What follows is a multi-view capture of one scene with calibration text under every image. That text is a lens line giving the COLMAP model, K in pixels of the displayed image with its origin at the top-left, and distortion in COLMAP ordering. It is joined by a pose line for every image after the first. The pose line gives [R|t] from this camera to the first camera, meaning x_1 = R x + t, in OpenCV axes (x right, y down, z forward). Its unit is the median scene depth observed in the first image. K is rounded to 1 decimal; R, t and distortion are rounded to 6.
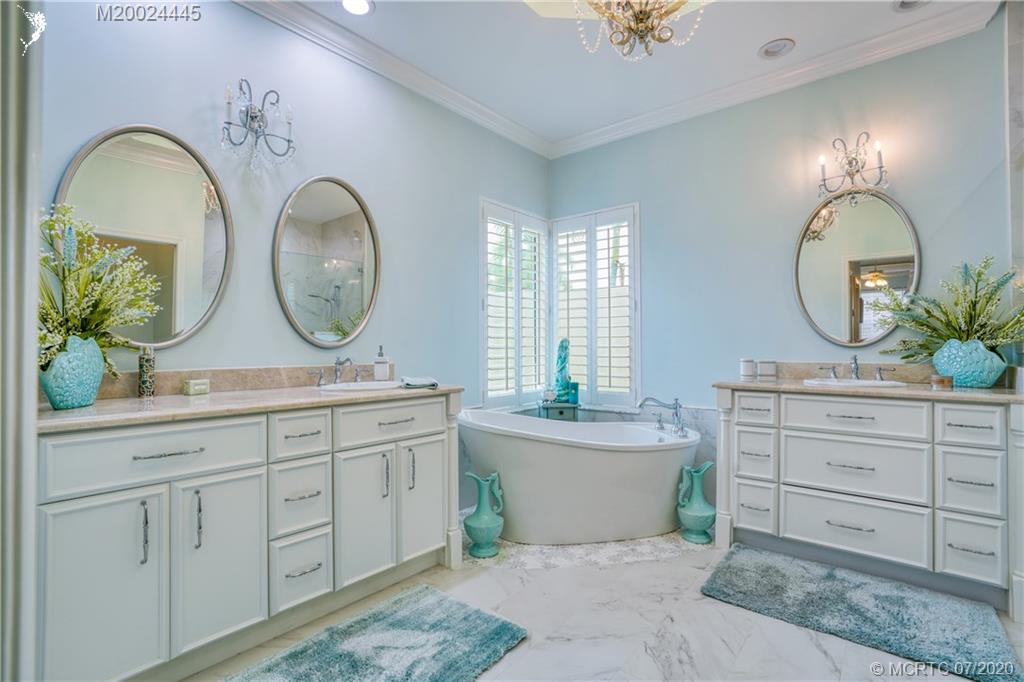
lens RADIAL K [[471.7, 0, 511.8], [0, 471.7, 338.9], [0, 0, 1]] dist [-0.042818, 0.006151]
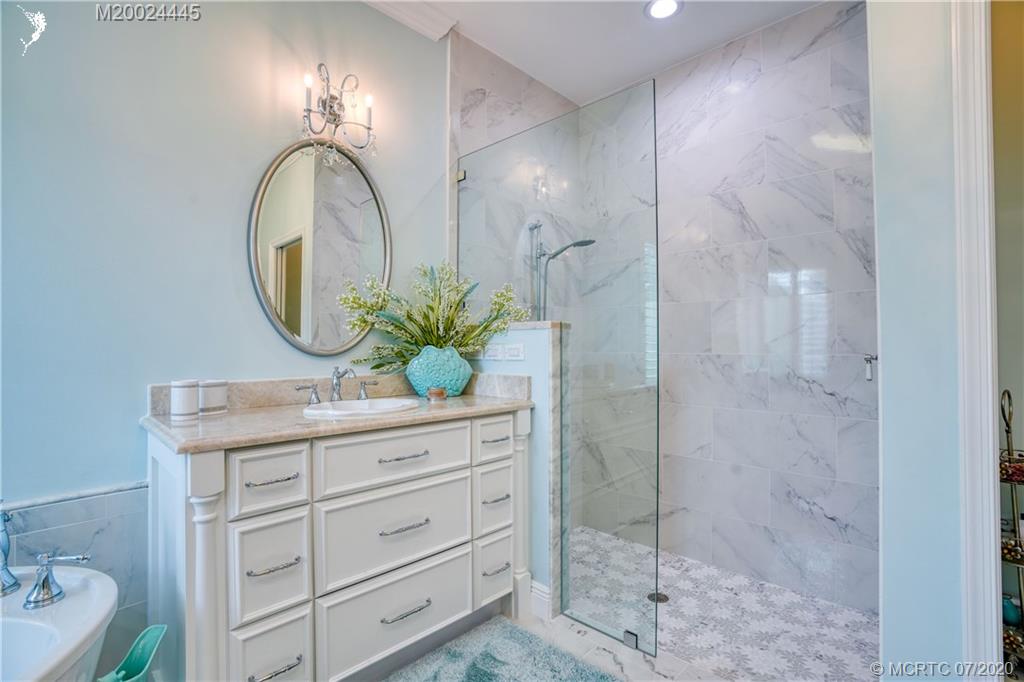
lens RADIAL K [[471.7, 0, 511.9], [0, 471.7, 335.9], [0, 0, 1]] dist [-0.042818, 0.006151]
pose [[0.080054, 0.021782, 0.996552, 0.026125], [-0.010306, 0.999726, -0.021023, -0.001174], [-0.996737, -0.008587, 0.080257, 0.716043]]
